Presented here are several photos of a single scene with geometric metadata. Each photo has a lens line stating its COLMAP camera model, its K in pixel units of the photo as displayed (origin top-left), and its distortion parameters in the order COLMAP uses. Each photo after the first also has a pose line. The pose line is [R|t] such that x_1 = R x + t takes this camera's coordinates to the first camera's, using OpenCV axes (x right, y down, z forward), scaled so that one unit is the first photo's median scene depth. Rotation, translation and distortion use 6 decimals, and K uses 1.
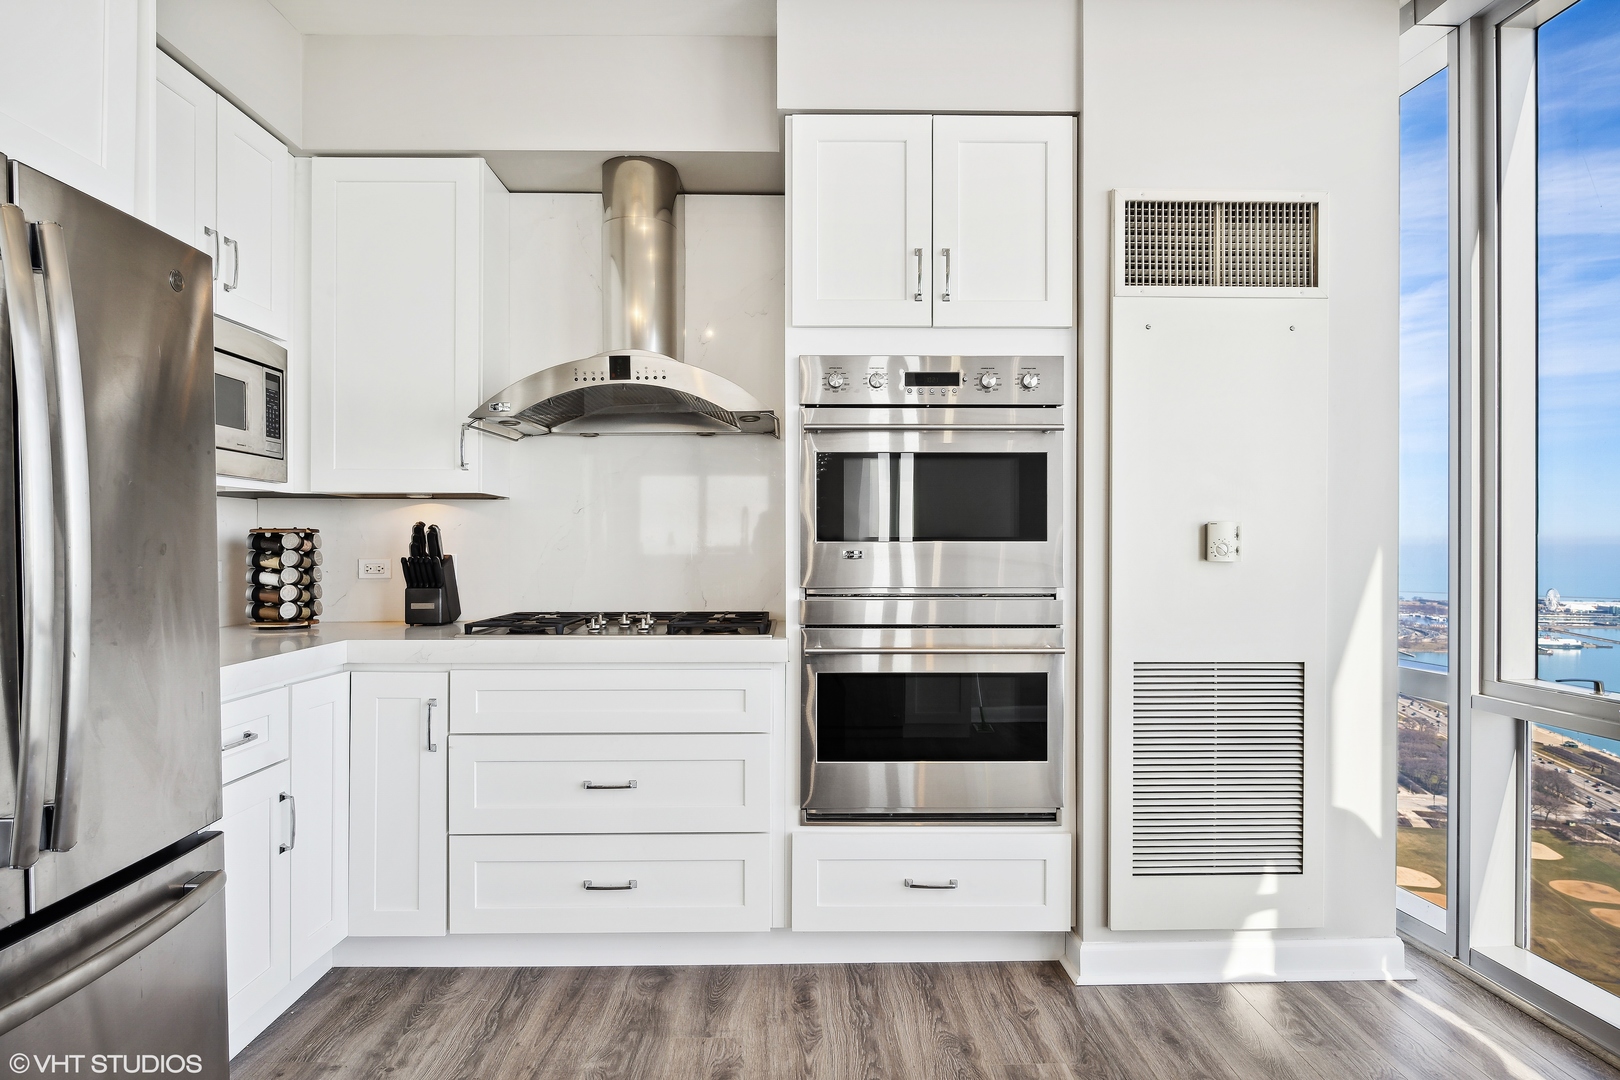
lens RADIAL K [[901.7, 0, 806.6], [0, 901.7, 544.3], [0, 0, 1]] dist [-0.001619, -0.001643]
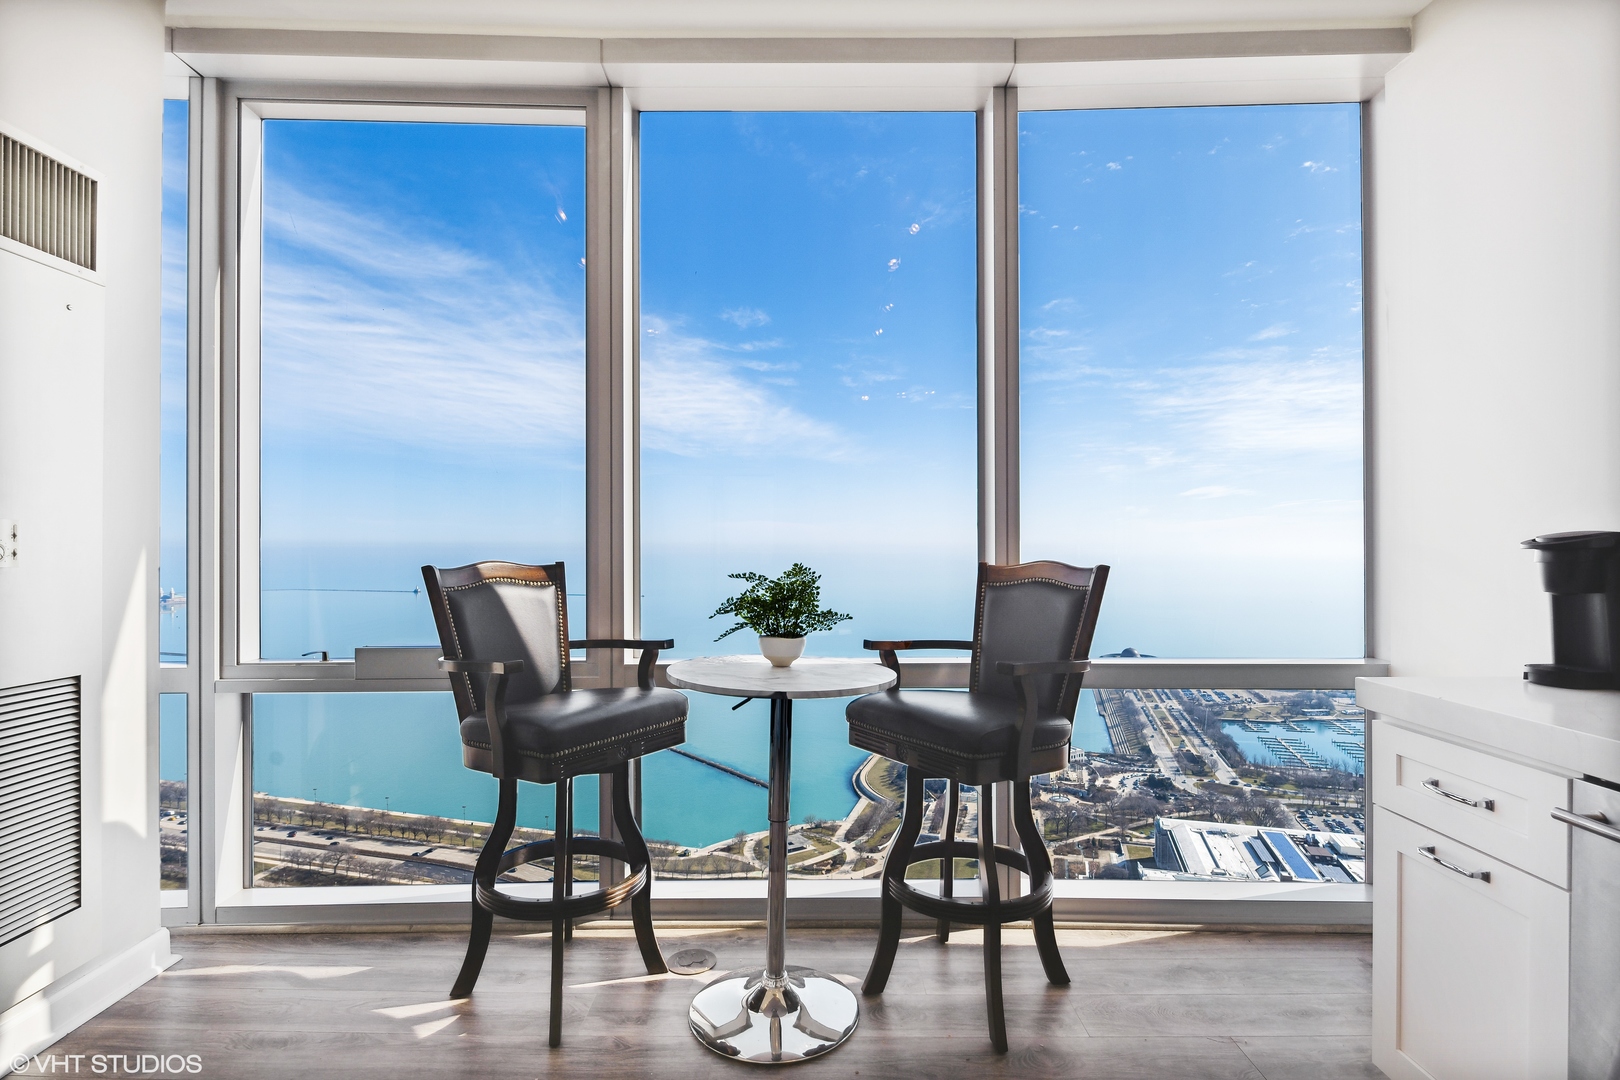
lens RADIAL K [[810.6, 0, 802.7], [0, 810.6, 539.2], [0, 0, 1]] dist [-0.004827, -0.001002]
pose [[0.023506, 0.008271, 0.999689, -0.249862], [-0.004323, 0.999957, -0.008171, -0.004025], [-0.999714, -0.004129, 0.023541, 0.246203]]
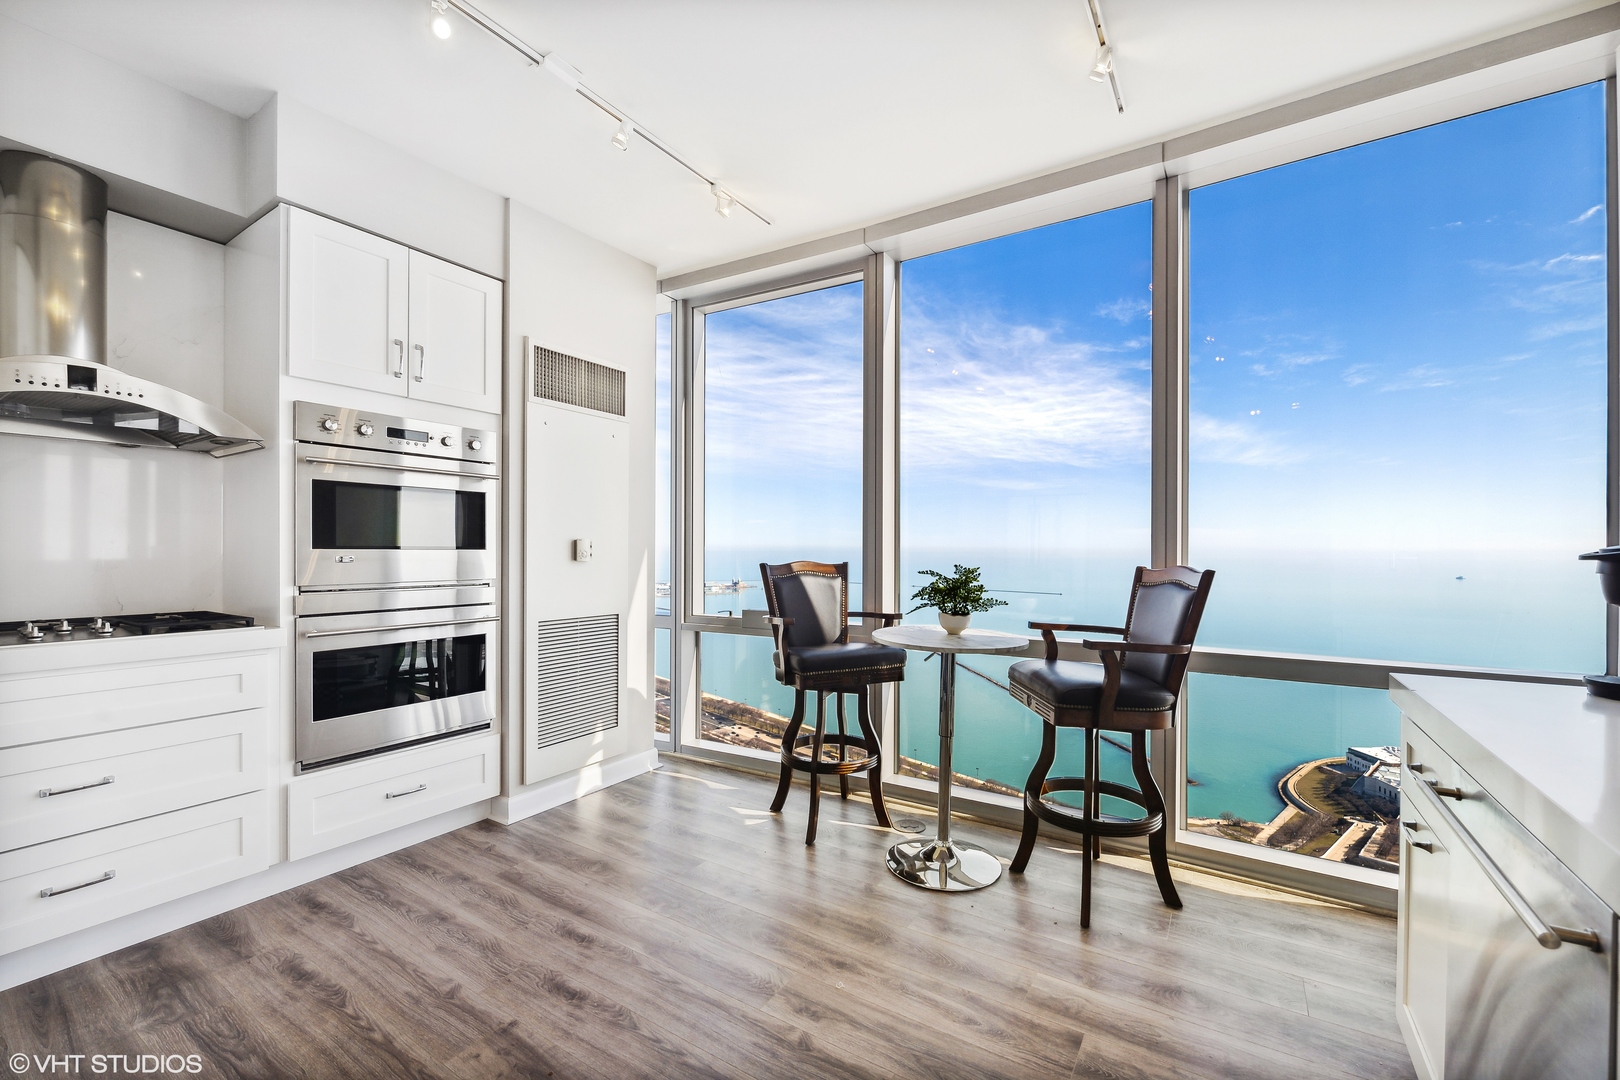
lens RADIAL K [[668.1, 0, 812.5], [0, 668.1, 544.7], [0, 0, 1]] dist [0.001251, -0.000903]
pose [[0.551204, 0.009342, 0.834318, -0.389412], [-0.007117, 0.999954, -0.006495, -0.008252], [-0.834340, -0.002357, 0.551245, -0.110126]]
